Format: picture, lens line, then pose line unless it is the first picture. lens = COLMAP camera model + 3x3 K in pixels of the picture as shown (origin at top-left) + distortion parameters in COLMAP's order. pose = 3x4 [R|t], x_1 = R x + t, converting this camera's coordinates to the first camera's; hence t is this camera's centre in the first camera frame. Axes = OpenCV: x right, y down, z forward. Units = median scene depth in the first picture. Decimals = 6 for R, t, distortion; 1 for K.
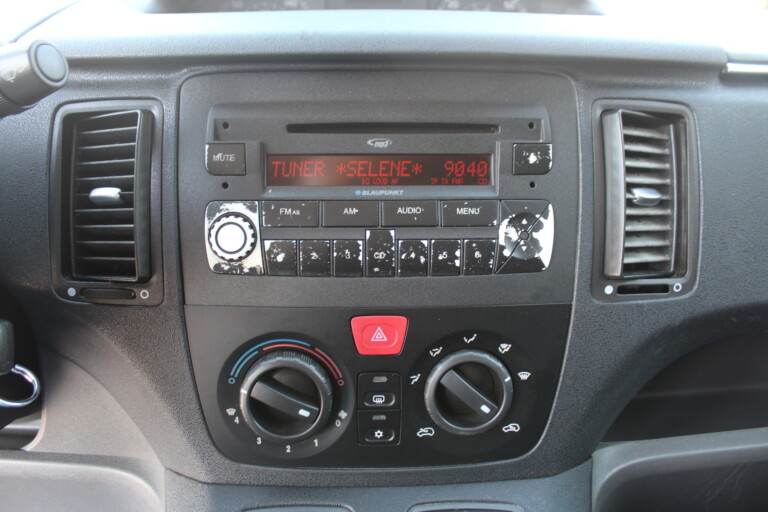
lens RADIAL K [[649.9, 0, 384.0], [0, 649.9, 256.0], [0, 0, 1]] dist [-0.162926, 0.142345]
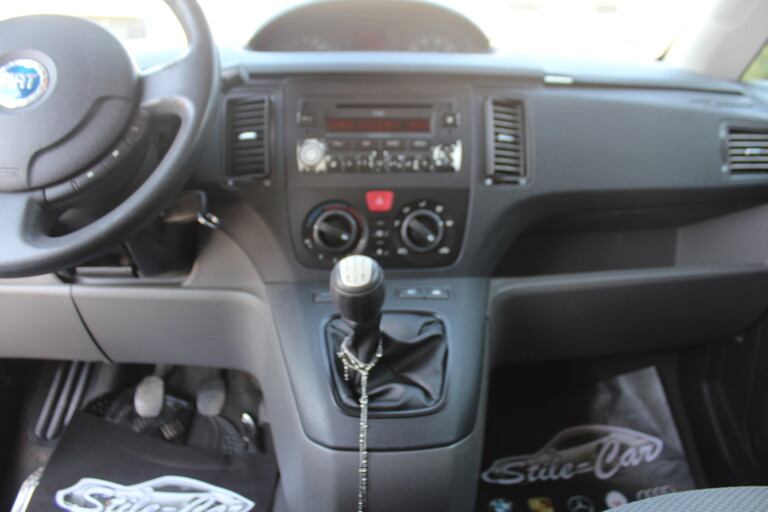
lens RADIAL K [[649.9, 0, 384.0], [0, 649.9, 256.0], [0, 0, 1]] dist [-0.162926, 0.142345]
pose [[0.999063, -0.010244, 0.042043, -0.084854], [0.012973, 0.997791, -0.065157, 0.442822], [-0.041283, 0.065641, 0.996989, -1.118171]]
